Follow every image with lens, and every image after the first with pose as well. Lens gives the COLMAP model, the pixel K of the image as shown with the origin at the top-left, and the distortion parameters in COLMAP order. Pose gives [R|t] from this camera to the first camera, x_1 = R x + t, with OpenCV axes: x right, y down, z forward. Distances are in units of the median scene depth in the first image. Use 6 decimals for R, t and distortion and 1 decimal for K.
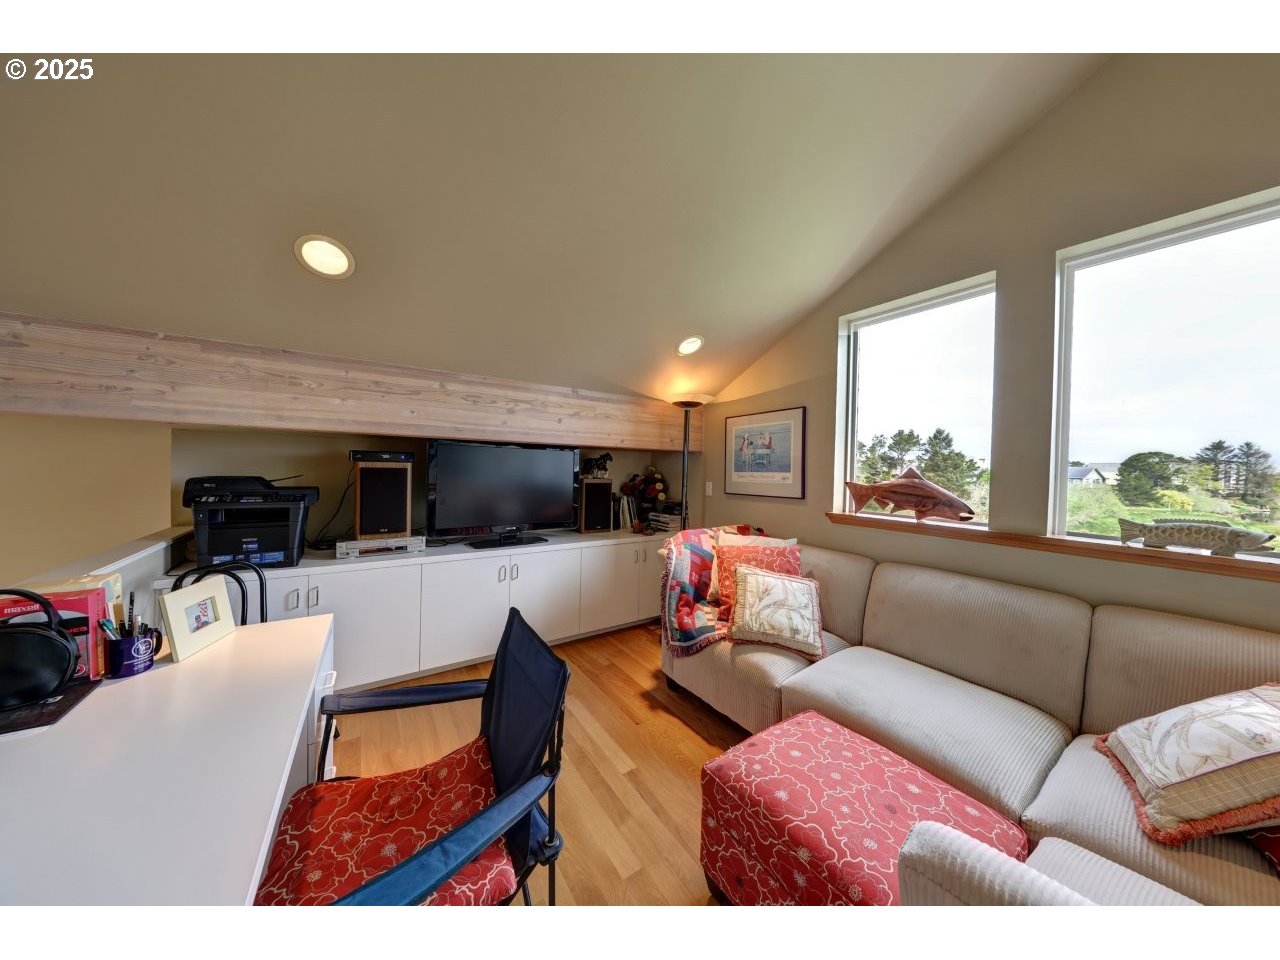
lens RADIAL K [[403.2, 0, 650.3], [0, 403.2, 474.0], [0, 0, 1]] dist [-0.005920, -0.000377]
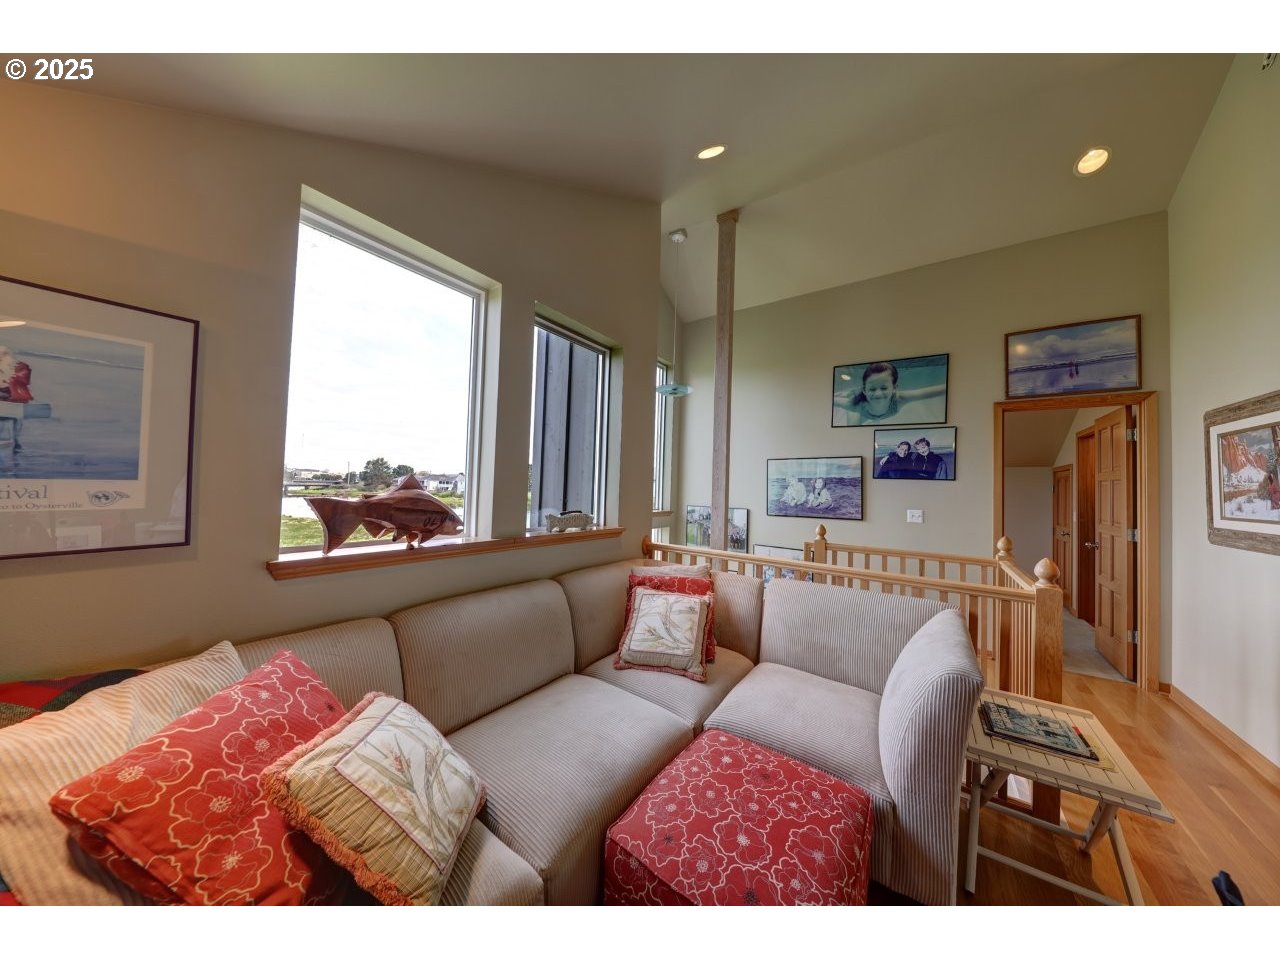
lens RADIAL K [[403.2, 0, 636.9], [0, 403.2, 475.8], [0, 0, 1]] dist [-0.005920, -0.000377]
pose [[-0.326707, -0.007227, 0.945098, -0.196741], [-0.022930, 0.999737, -0.000281, -0.024142], [-0.944848, -0.021763, -0.326786, 0.875232]]
